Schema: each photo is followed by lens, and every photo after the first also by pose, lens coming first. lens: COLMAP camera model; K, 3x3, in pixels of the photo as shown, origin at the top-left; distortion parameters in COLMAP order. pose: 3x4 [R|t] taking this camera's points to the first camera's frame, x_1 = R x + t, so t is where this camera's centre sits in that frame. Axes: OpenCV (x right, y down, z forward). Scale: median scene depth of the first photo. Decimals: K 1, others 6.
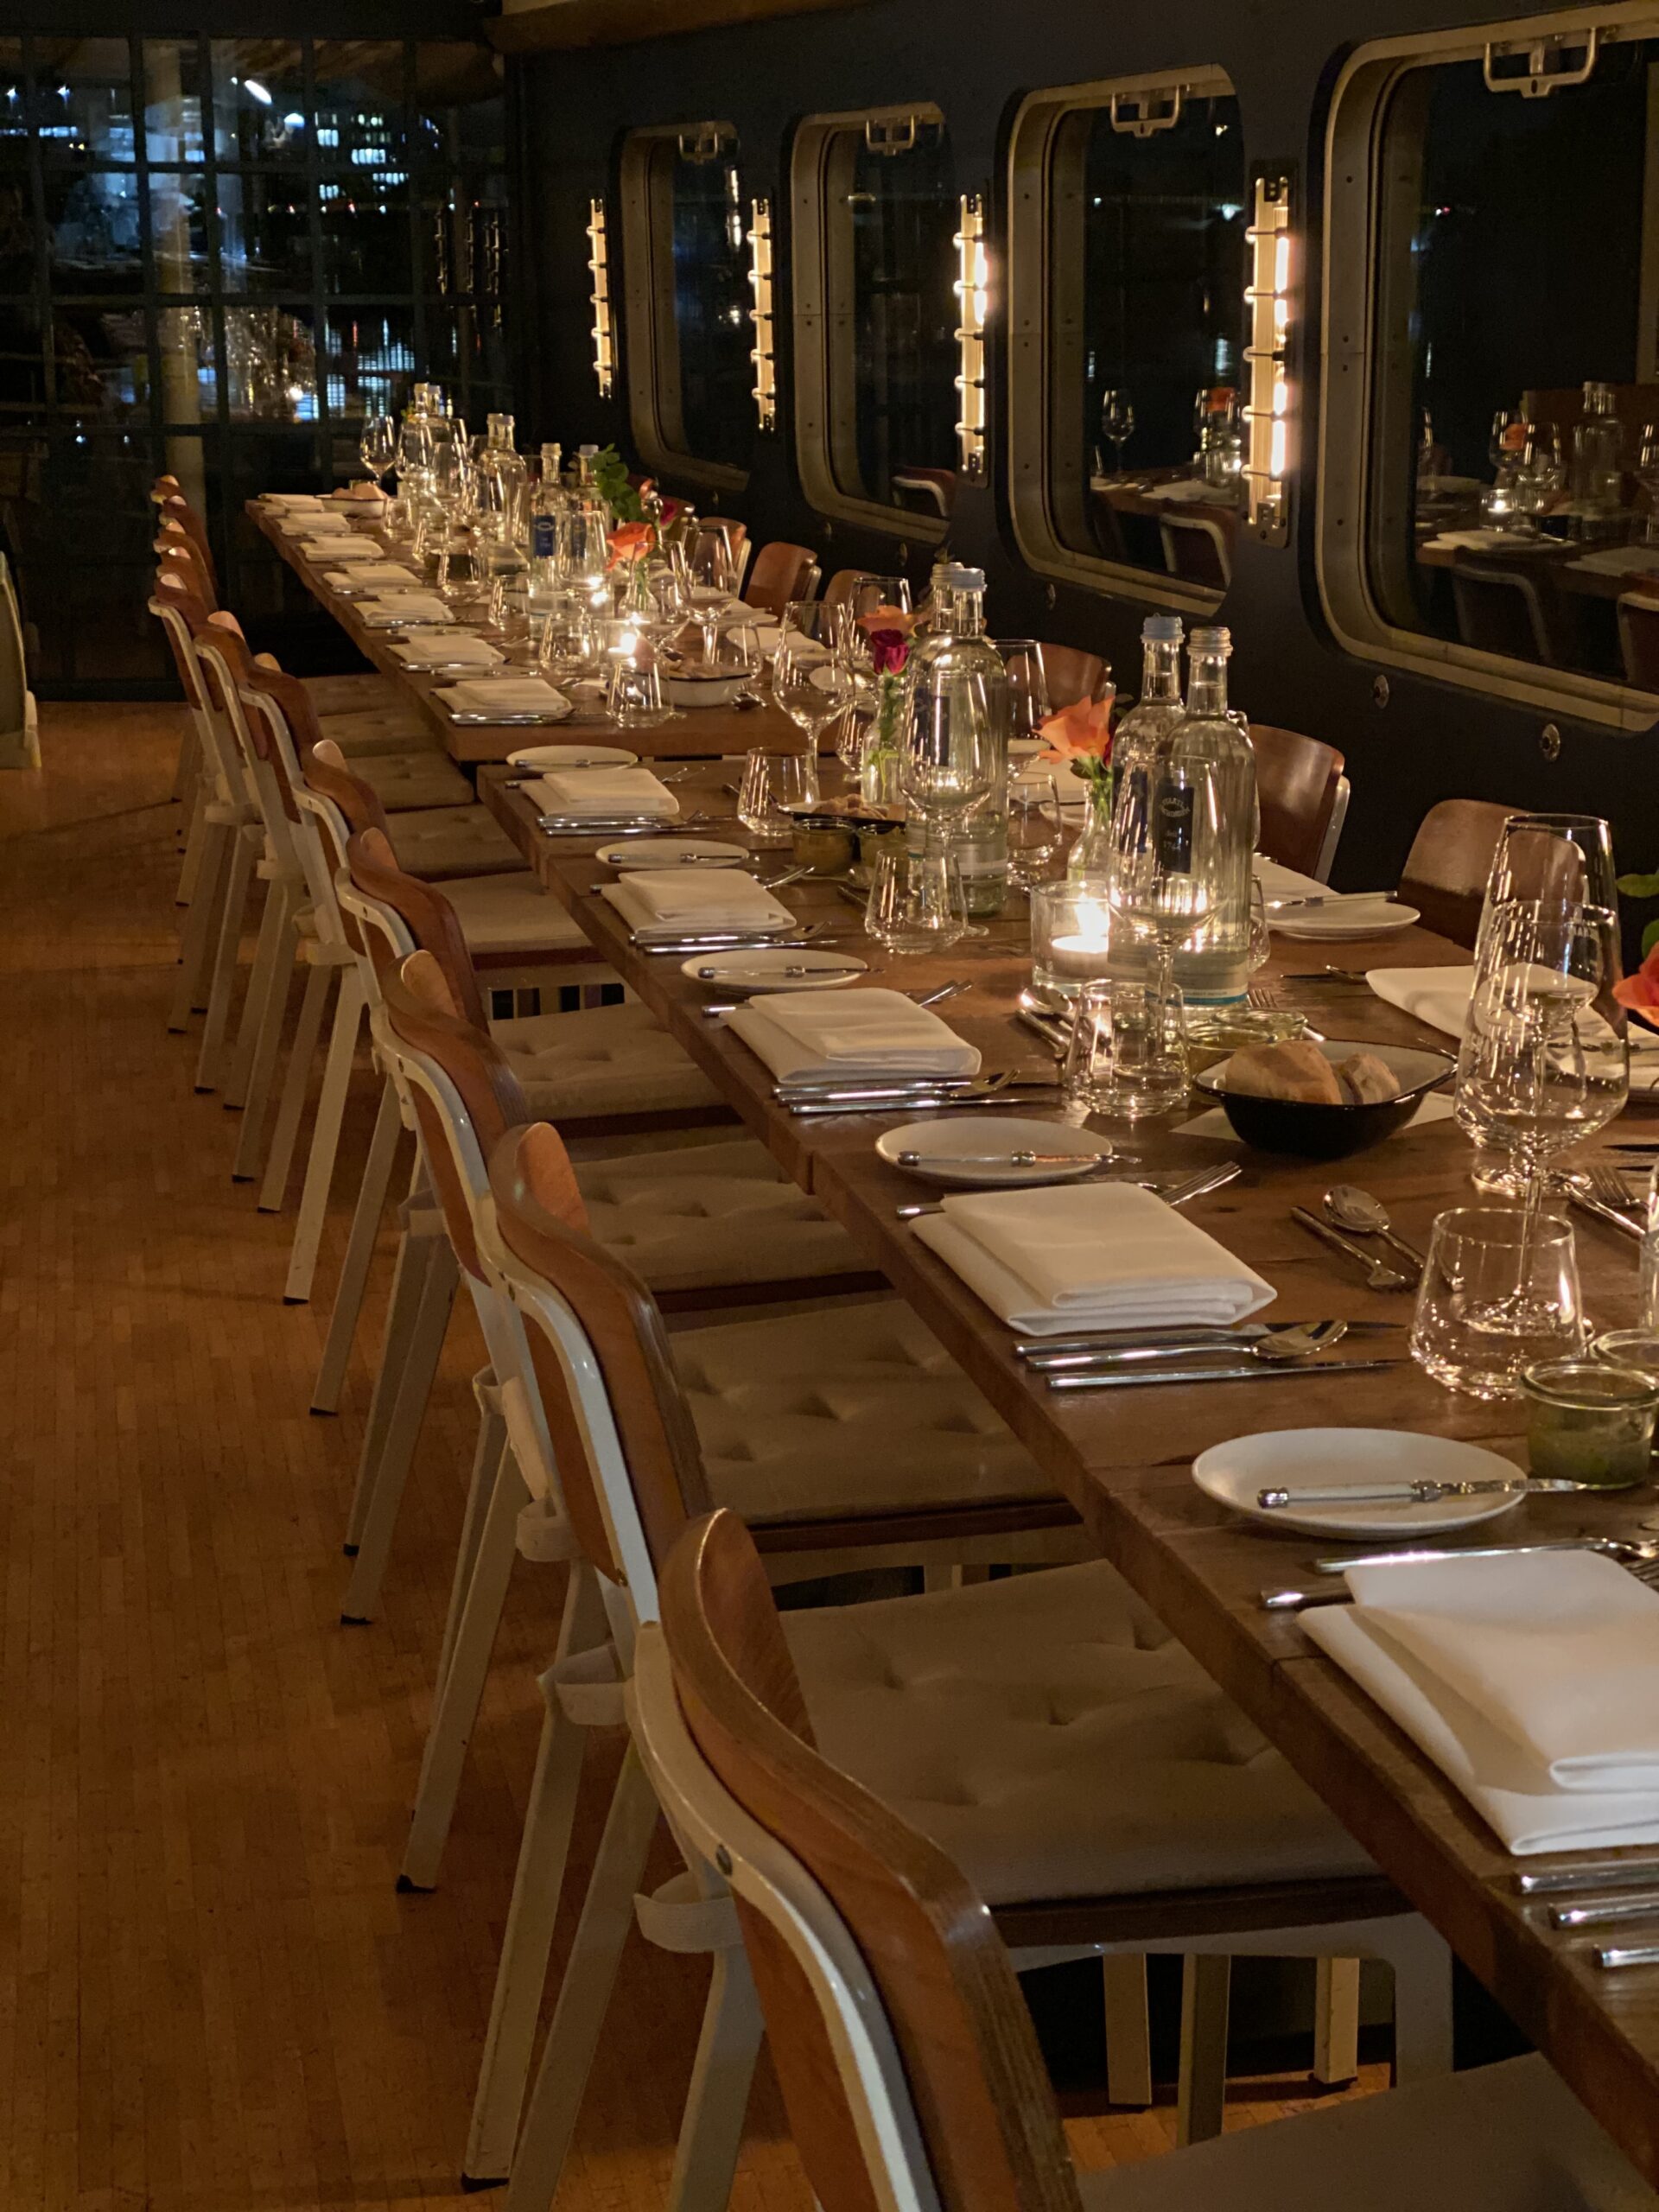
lens RADIAL K [[3315.2, 0, 817.2], [0, 3315.2, 1156.6], [0, 0, 1]] dist [0.173992, -0.506996]
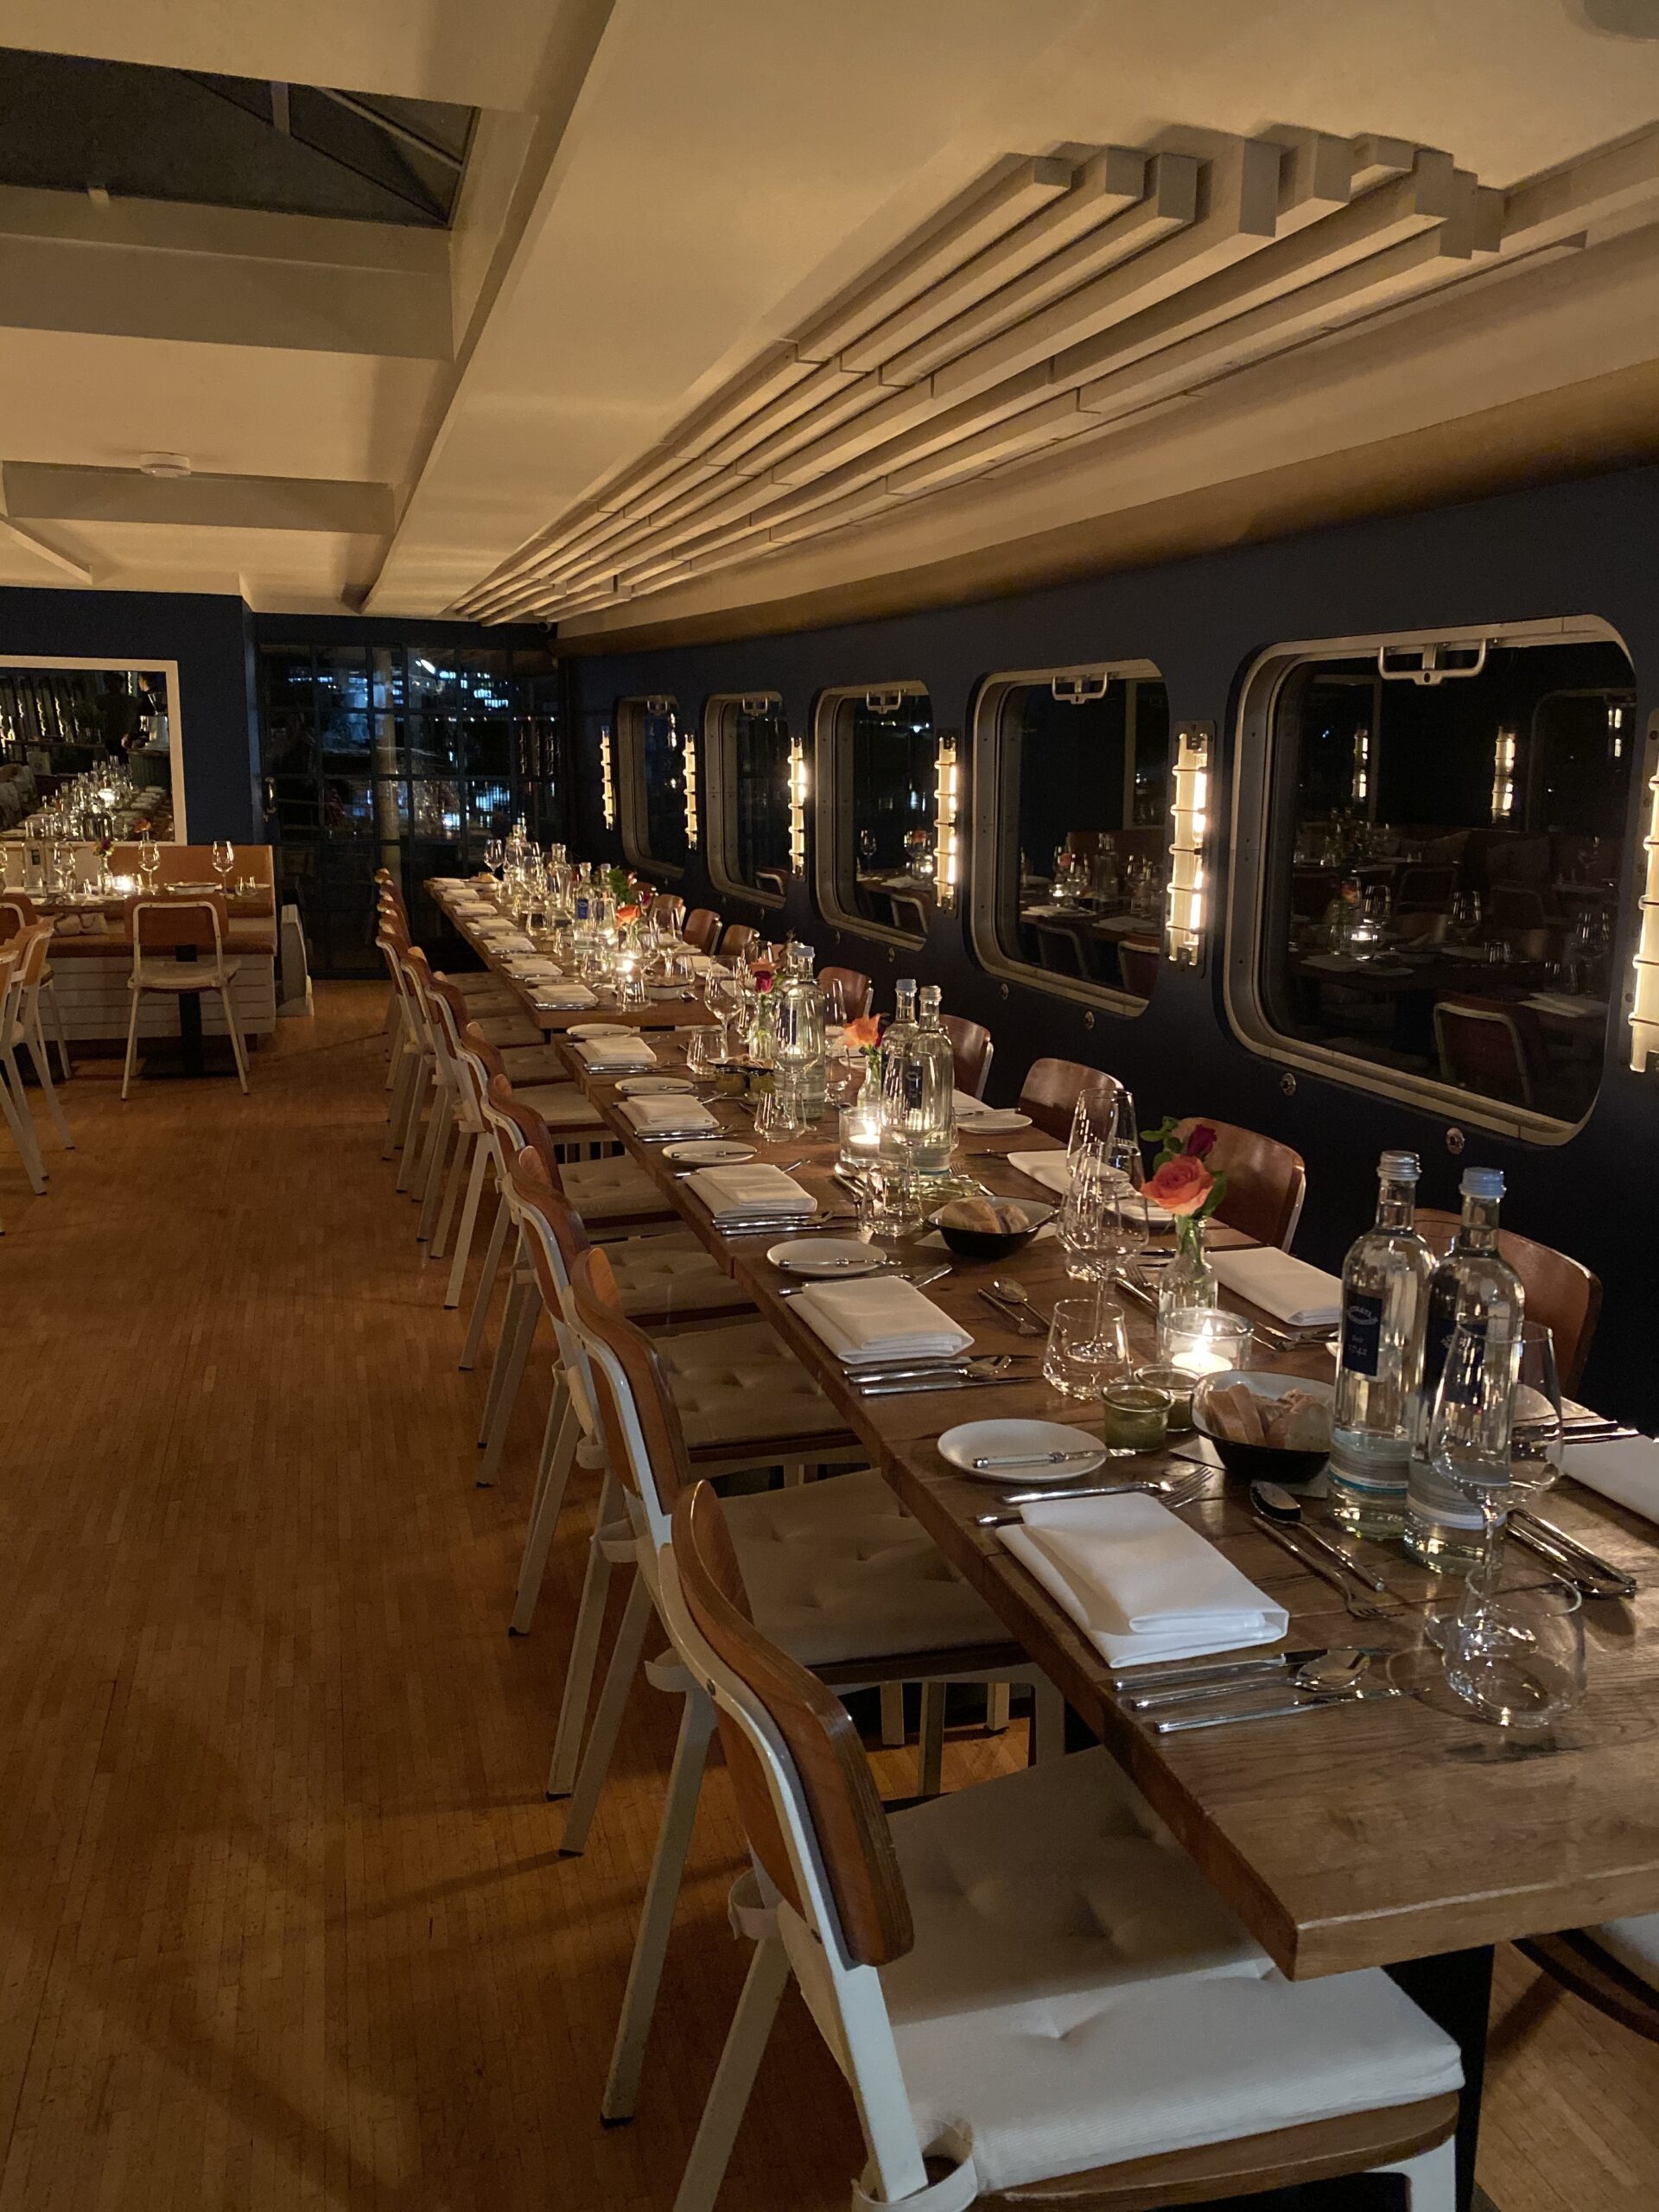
lens RADIAL K [[1693.5, 0, 829.5], [0, 1693.5, 1106.0], [0, 0, 1]] dist [0.142775, -0.354719]
pose [[0.997615, 0.001634, 0.069003, -0.008470], [0.002278, 0.998396, -0.056576, -0.020137], [-0.068984, 0.056599, 0.996011, -0.002563]]
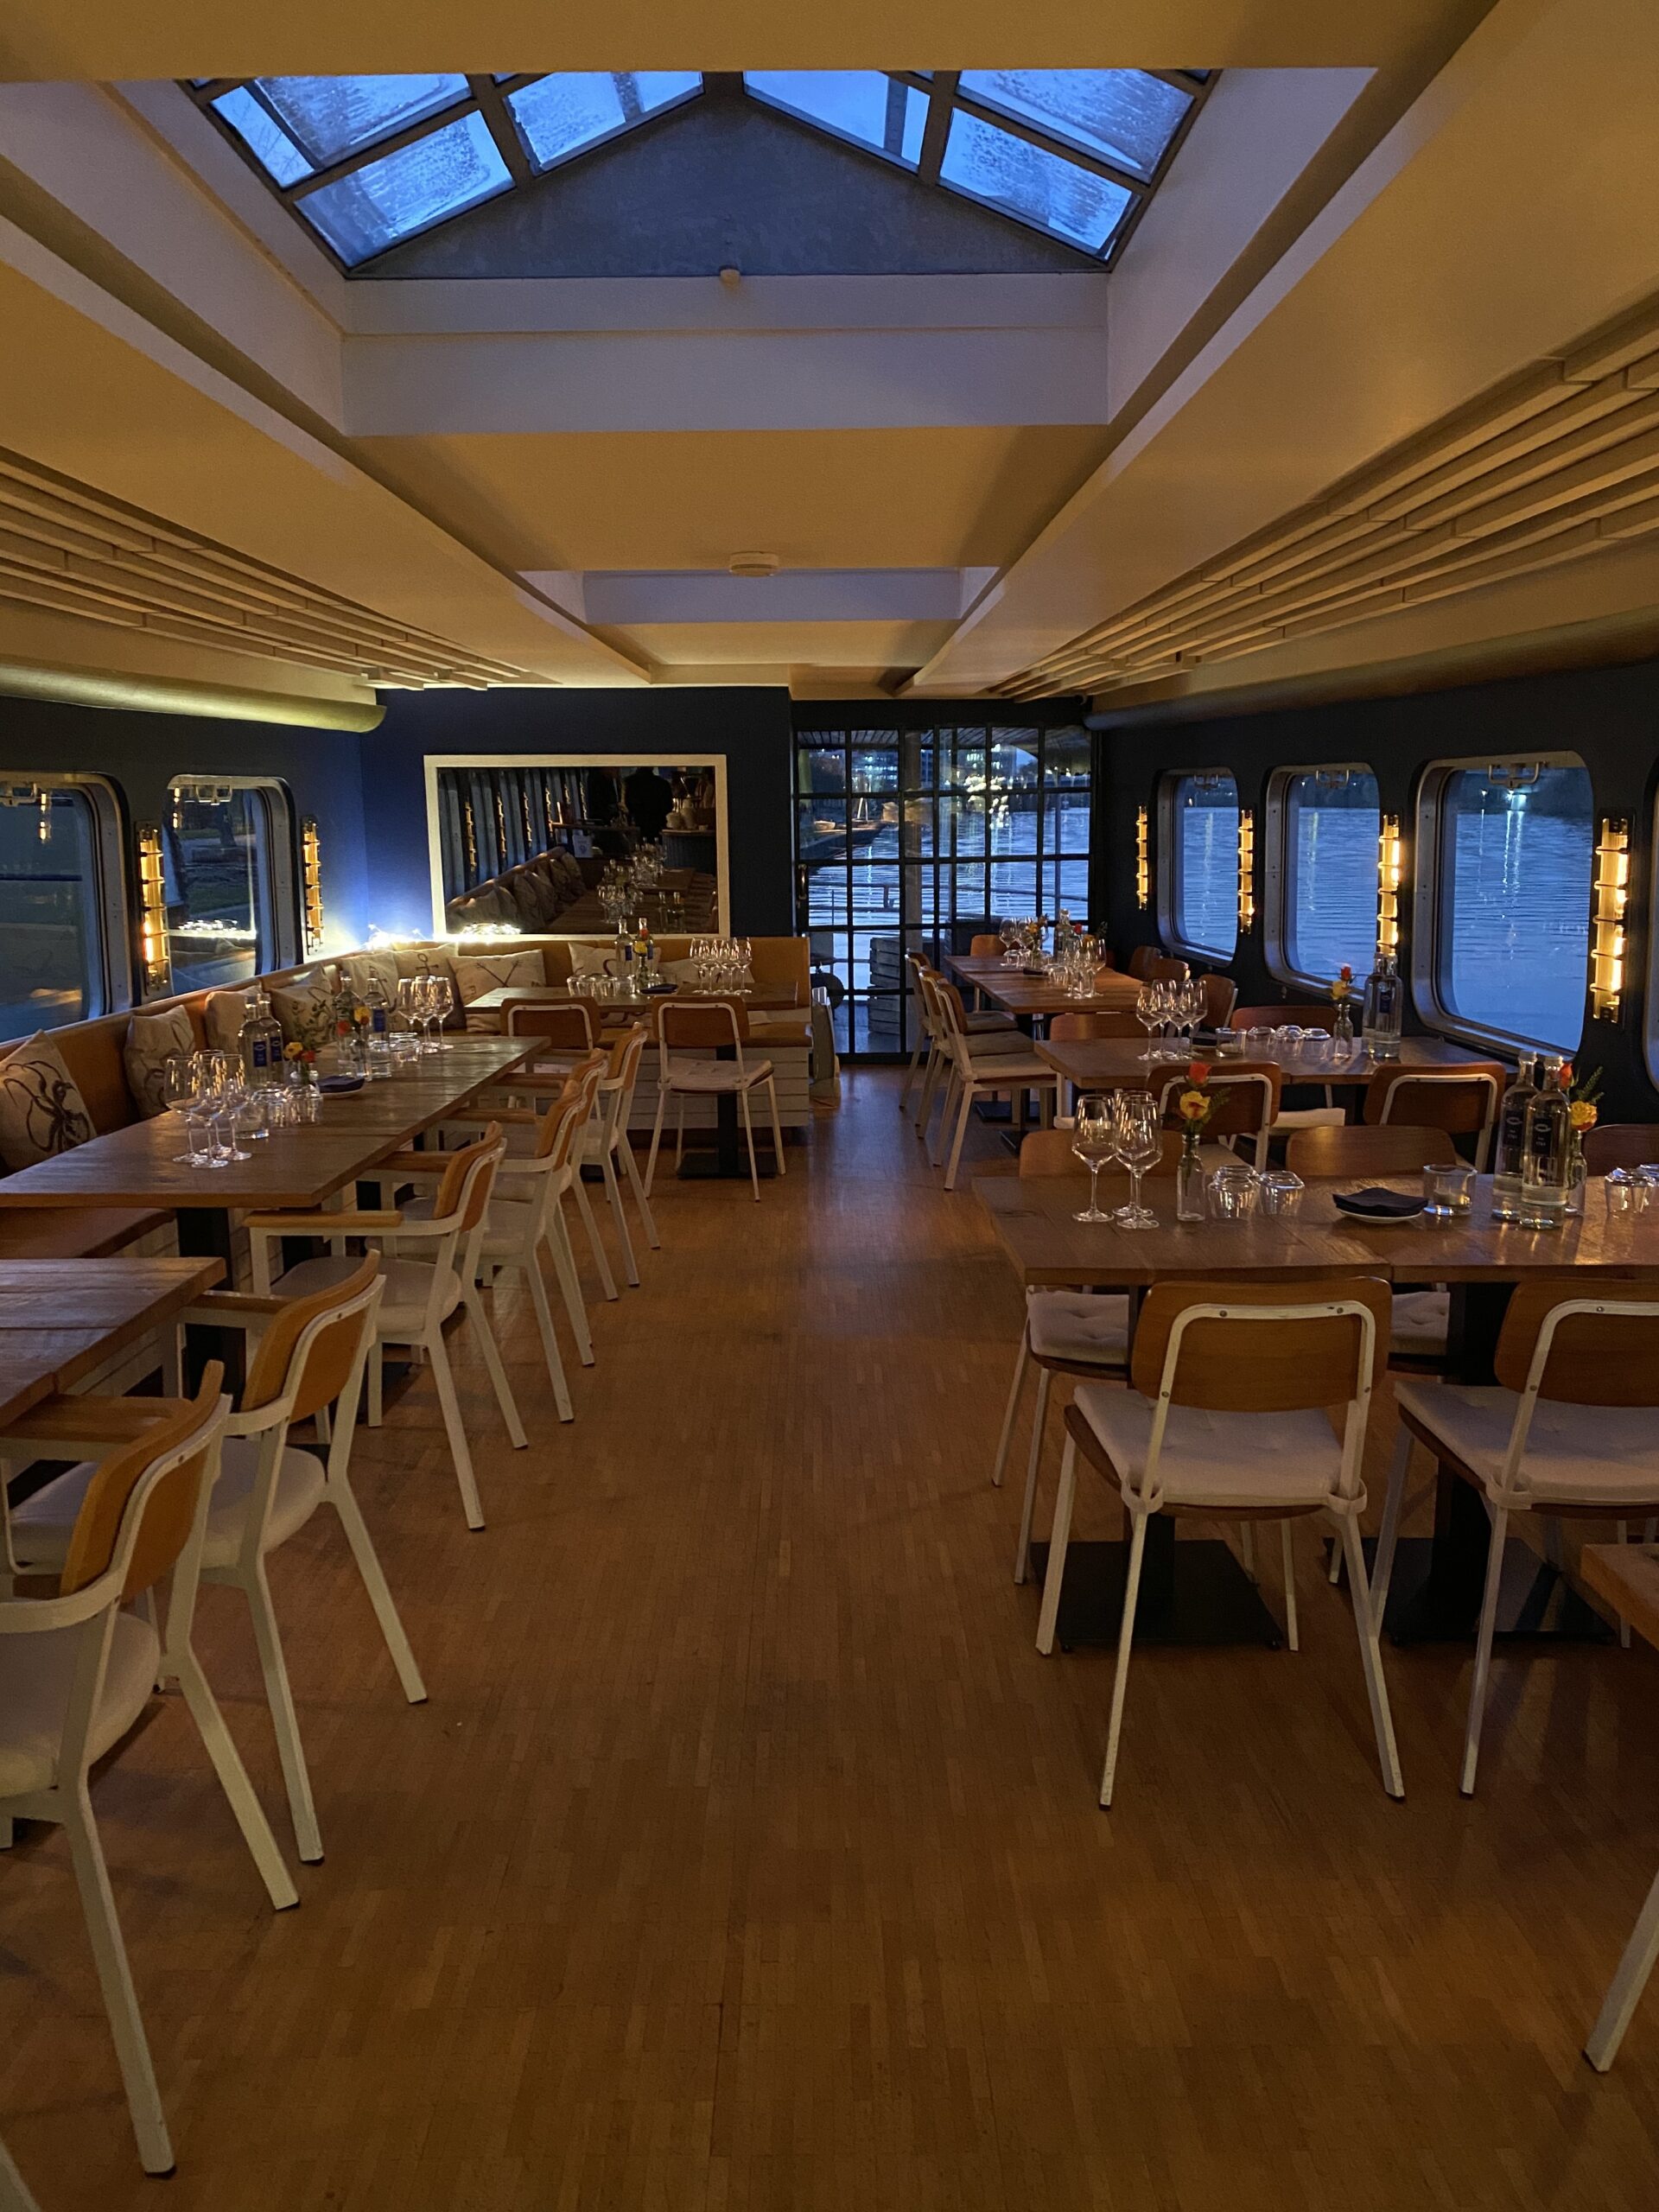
lens RADIAL K [[1693.5, 0, 829.5], [0, 1693.5, 1106.0], [0, 0, 1]] dist [0.142775, -0.354719]
pose [[0.978227, 0.024423, -0.206097, -0.105593], [-0.042551, 0.995558, -0.083987, -0.090585], [0.203131, 0.090928, 0.974921, 0.141945]]
